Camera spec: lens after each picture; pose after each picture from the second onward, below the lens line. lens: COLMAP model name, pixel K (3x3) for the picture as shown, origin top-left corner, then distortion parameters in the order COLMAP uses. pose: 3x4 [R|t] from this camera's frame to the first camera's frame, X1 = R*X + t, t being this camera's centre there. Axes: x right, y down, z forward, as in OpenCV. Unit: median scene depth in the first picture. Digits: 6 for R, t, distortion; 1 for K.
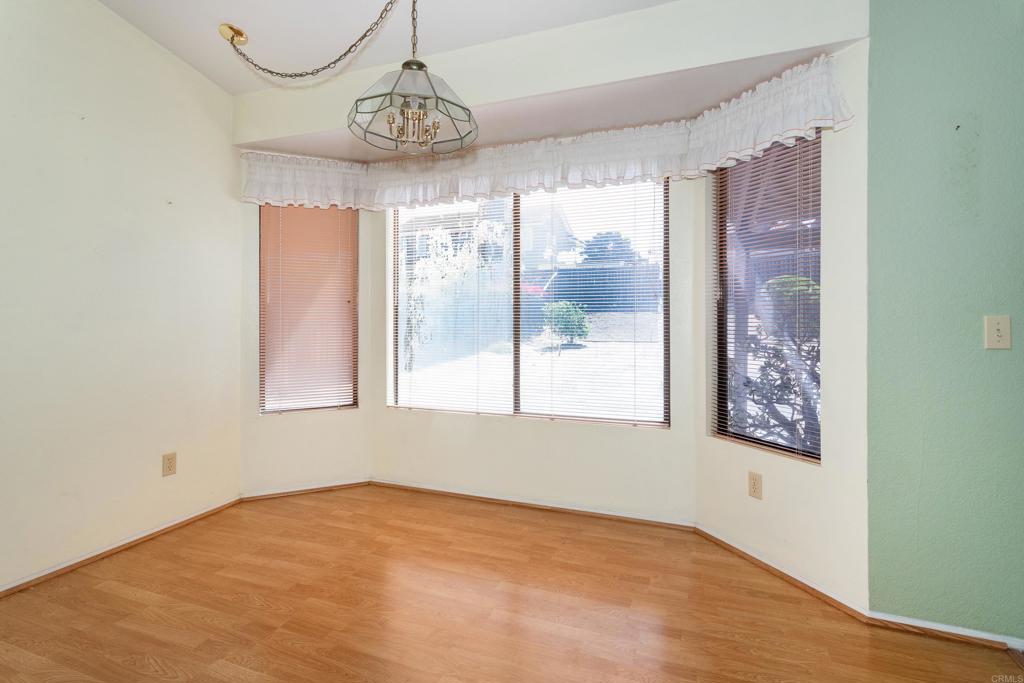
lens RADIAL K [[500.8, 0, 517.7], [0, 500.8, 313.3], [0, 0, 1]] dist [0.004006, 0.000393]
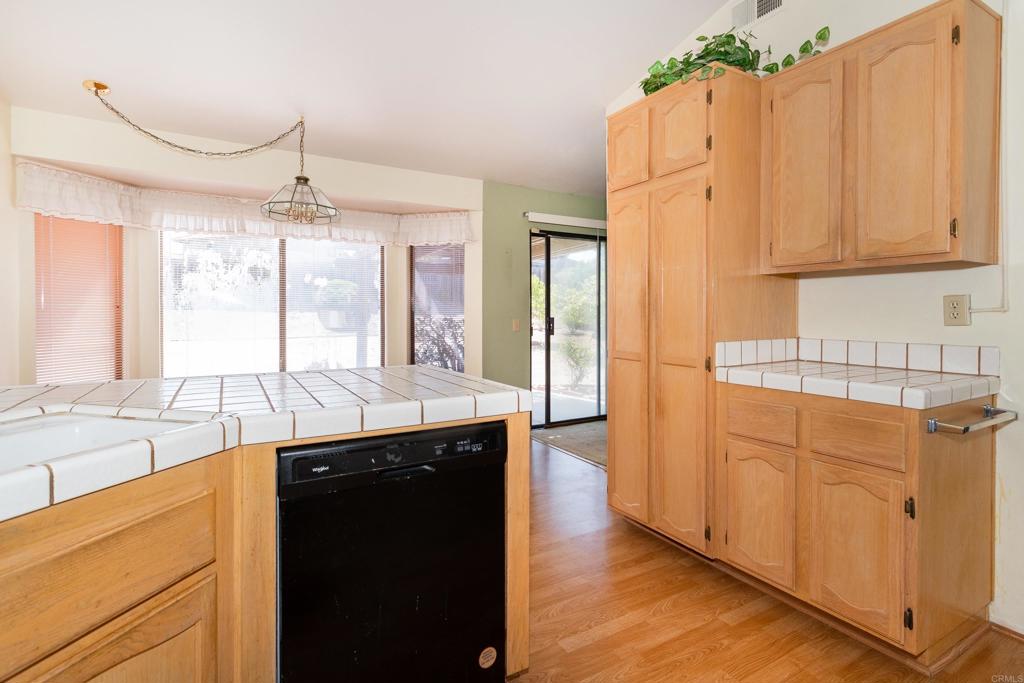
lens RADIAL K [[500.8, 0, 526.0], [0, 500.8, 314.5], [0, 0, 1]] dist [0.004006, 0.000393]
pose [[0.620504, -0.000068, 0.784203, -0.682422], [-0.009842, 0.999921, 0.007874, -0.025167], [-0.784142, -0.012604, 0.620454, -0.447336]]
